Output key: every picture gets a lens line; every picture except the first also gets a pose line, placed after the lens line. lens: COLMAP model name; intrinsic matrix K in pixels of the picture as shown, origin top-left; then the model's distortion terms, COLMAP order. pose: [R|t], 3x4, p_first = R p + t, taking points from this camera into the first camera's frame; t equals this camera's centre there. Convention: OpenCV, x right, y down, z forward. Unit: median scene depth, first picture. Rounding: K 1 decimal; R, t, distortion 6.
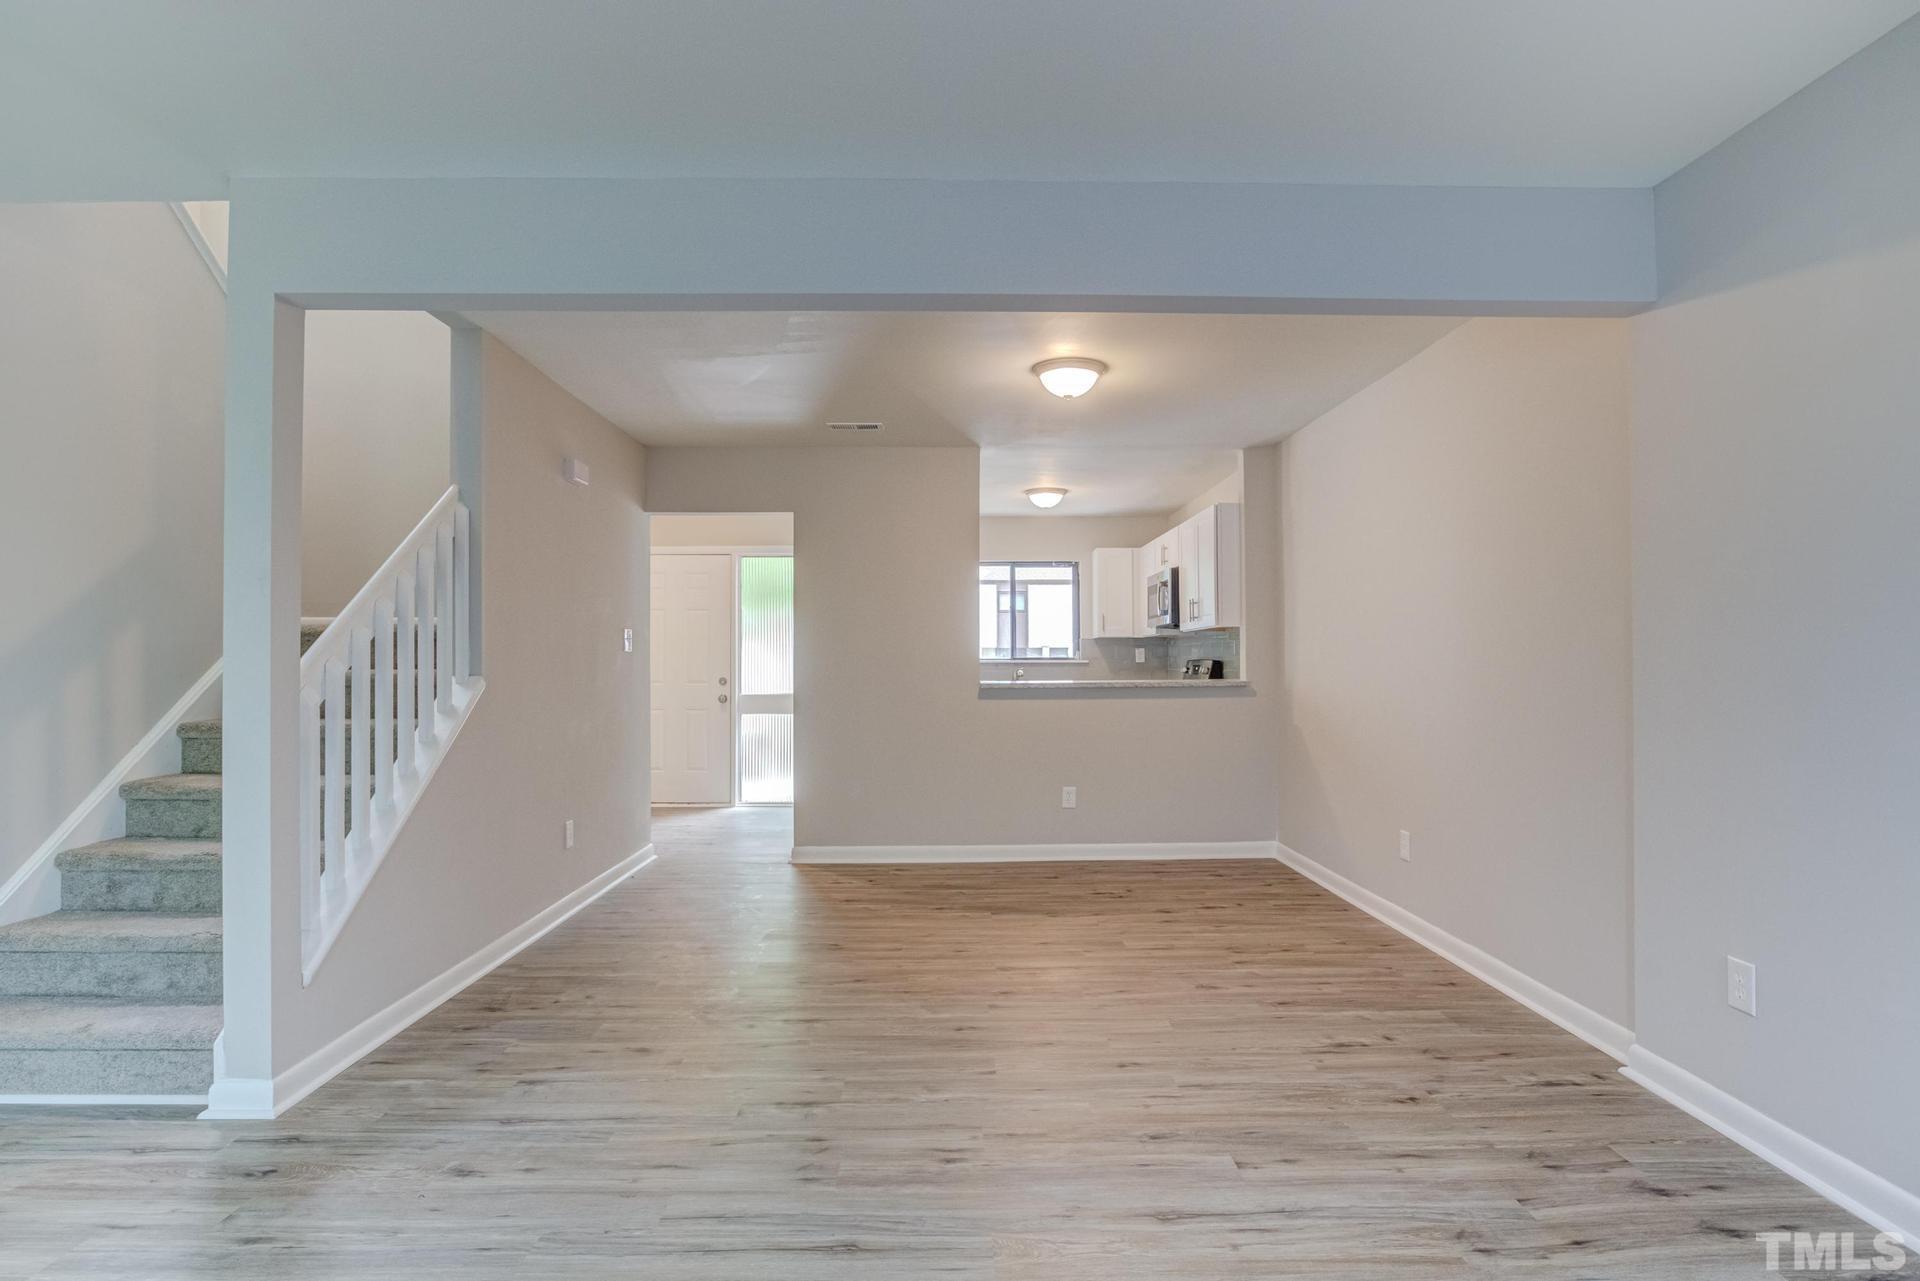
lens RADIAL K [[959.8, 0, 960.0], [0, 959.8, 640.5], [0, 0, 1]] dist [-0.013921, 0.001153]
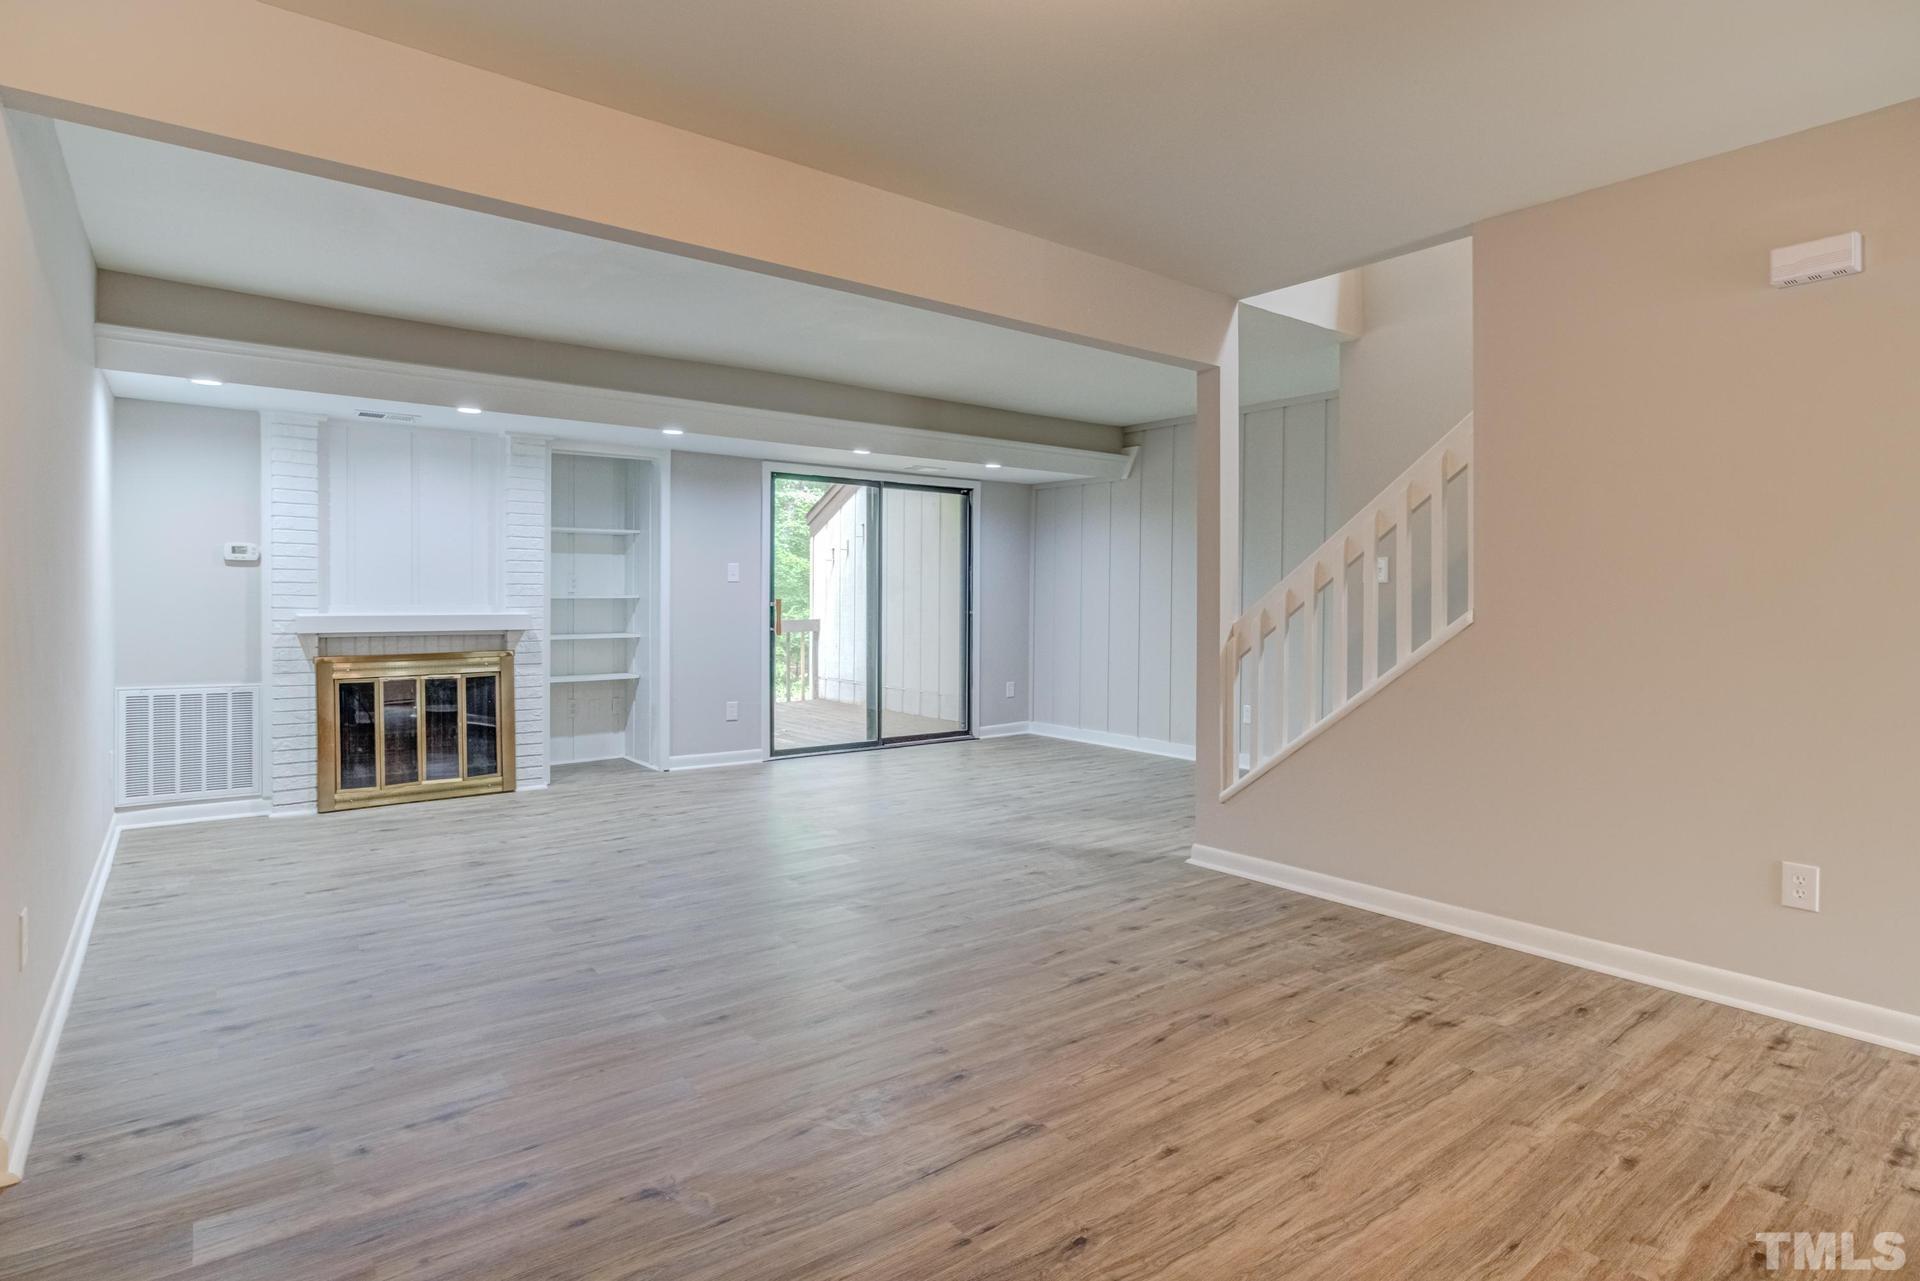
lens RADIAL K [[990.6, 0, 965.4], [0, 990.6, 609.8], [0, 0, 1]] dist [-0.028717, 0.013801]
pose [[-0.798268, 0.005576, -0.602276, 0.576129], [0.010920, 0.999927, -0.005216, 0.055935], [0.602203, -0.010741, -0.798271, 1.972429]]
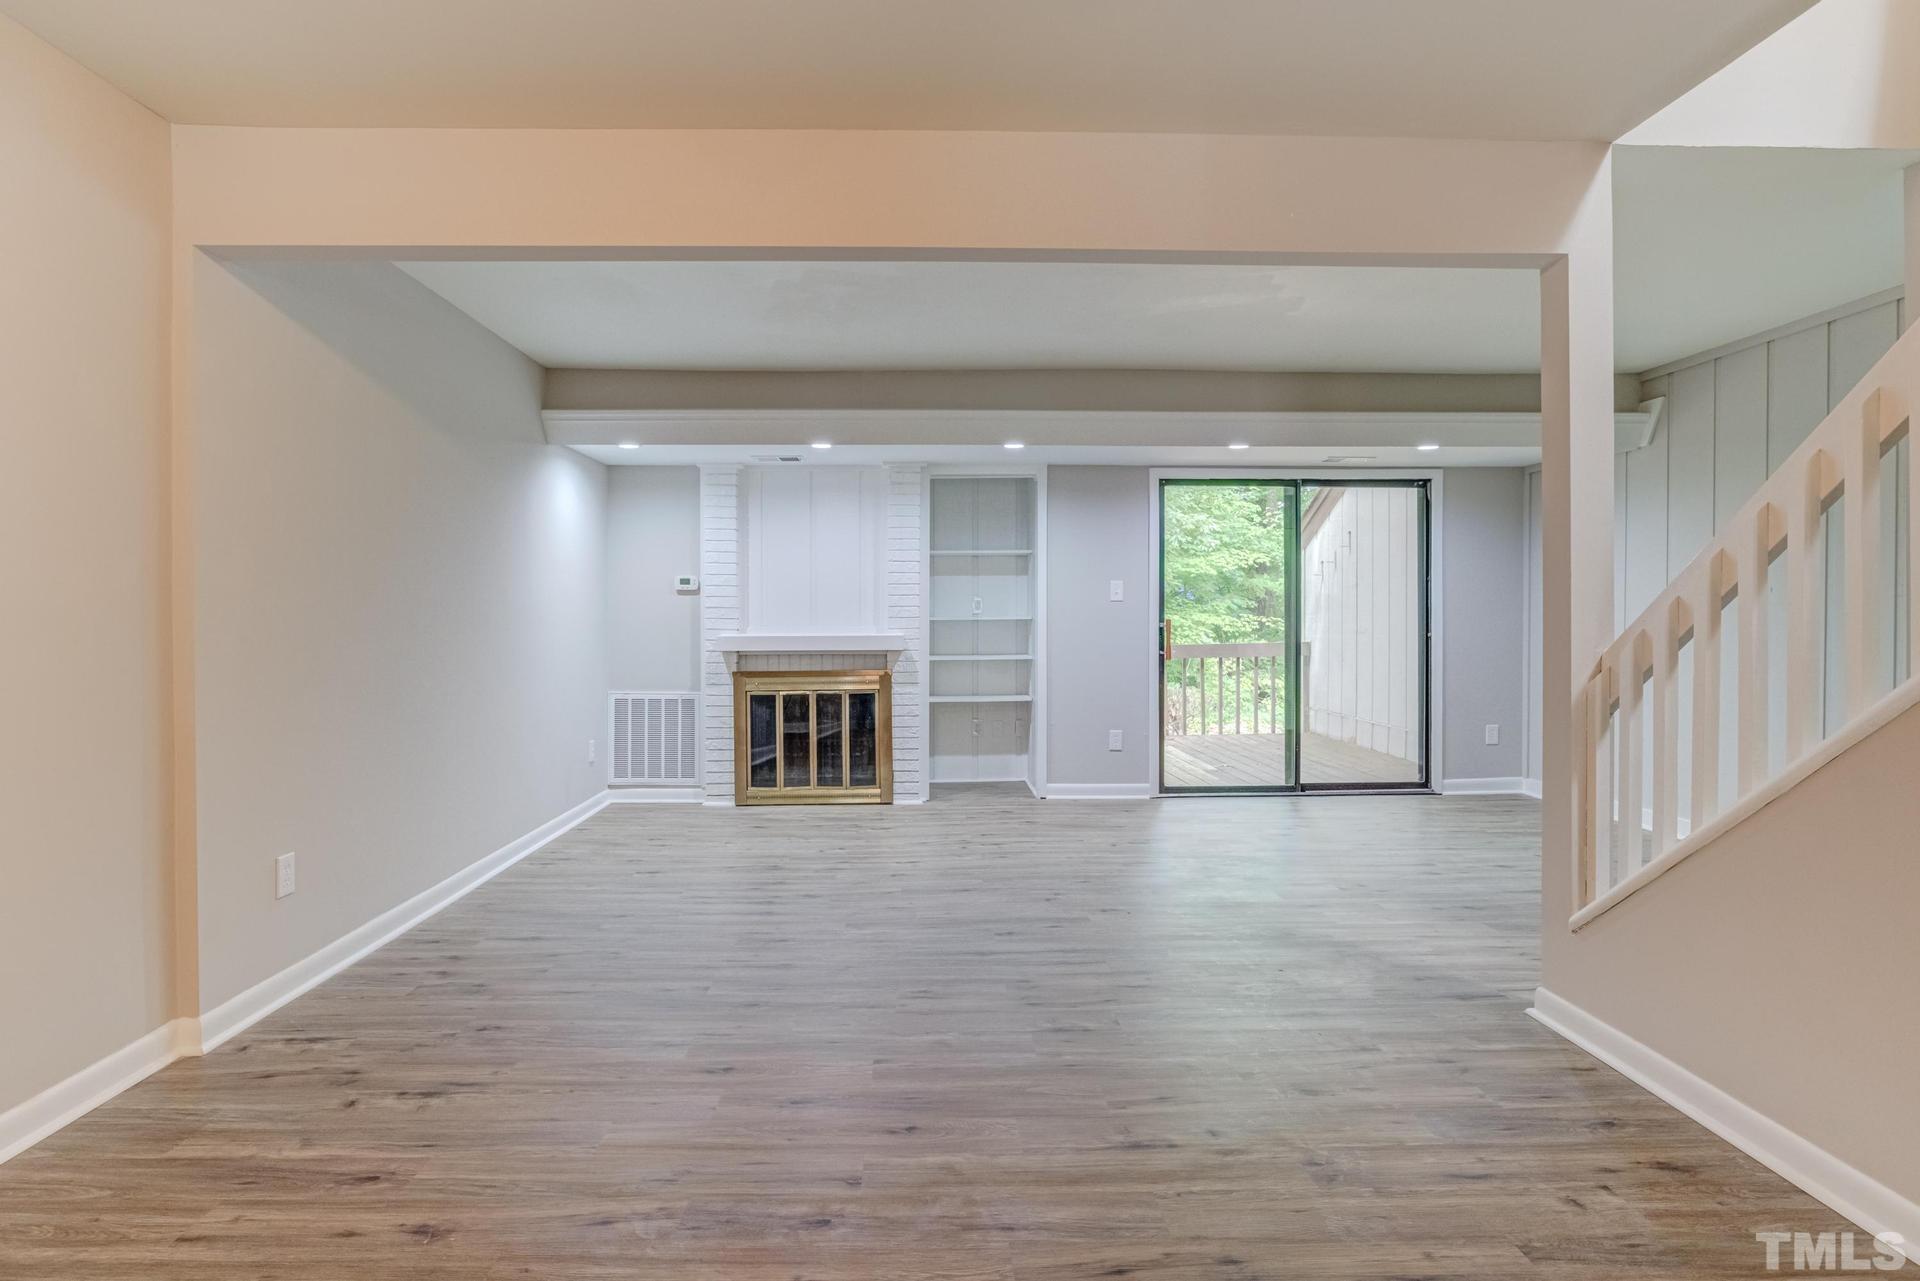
lens RADIAL K [[1003.1, 0, 938.4], [0, 1003.1, 634.5], [0, 0, 1]] dist [-0.058552, 0.028061]
pose [[-0.999980, 0.005328, -0.003498, -0.018485], [0.005350, 0.999965, -0.006477, 0.056849], [0.003463, -0.006496, -0.999973, 1.963851]]
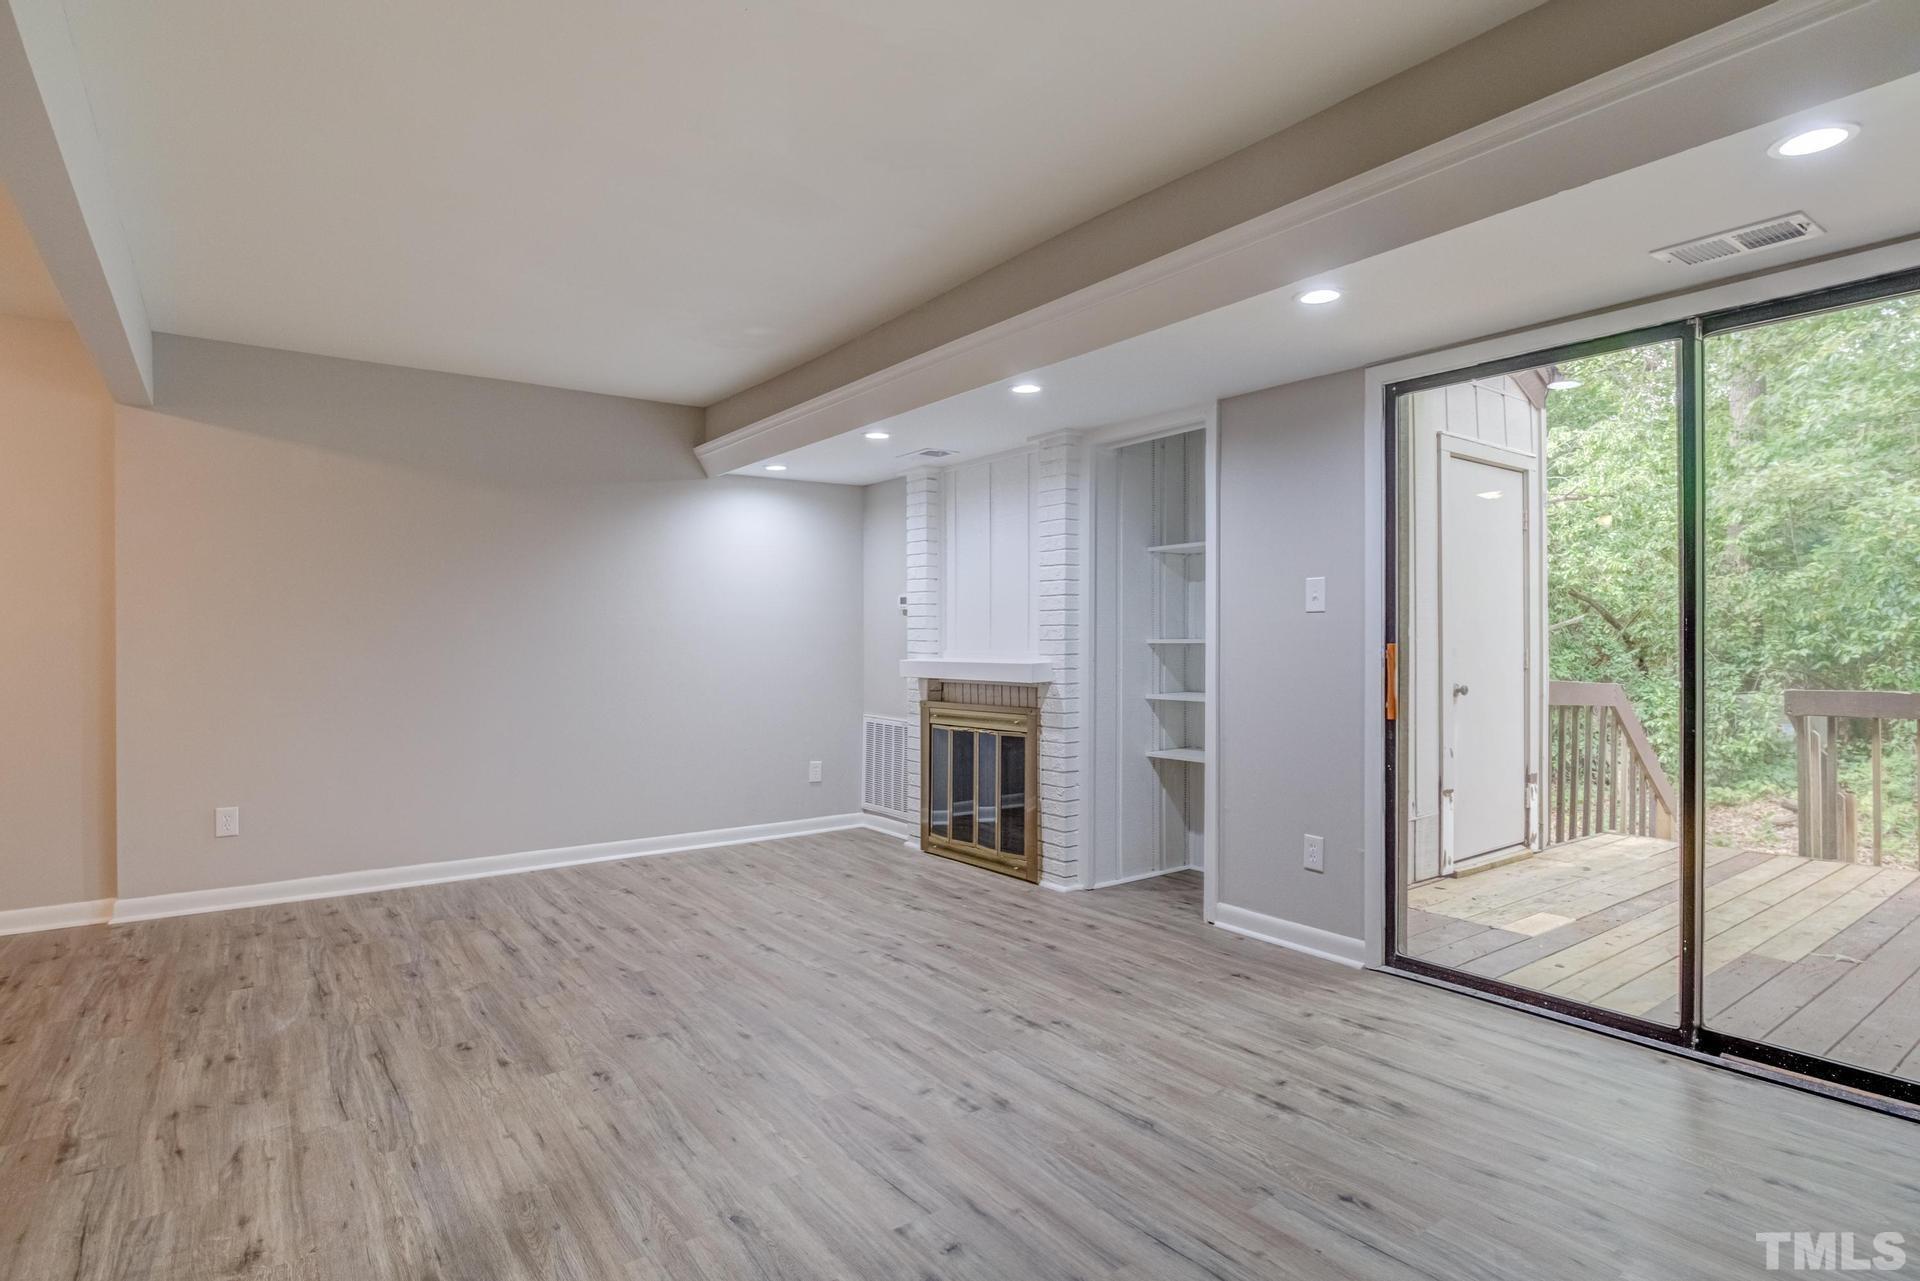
lens RADIAL K [[1016.2, 0, 976.1], [0, 1016.2, 645.5], [0, 0, 1]] dist [-0.027003, 0.010494]
pose [[-0.577559, 0.002138, 0.816346, -1.277017], [-0.014649, 0.999808, -0.012983, 0.036564], [-0.816218, -0.019457, -0.577417, 0.812675]]
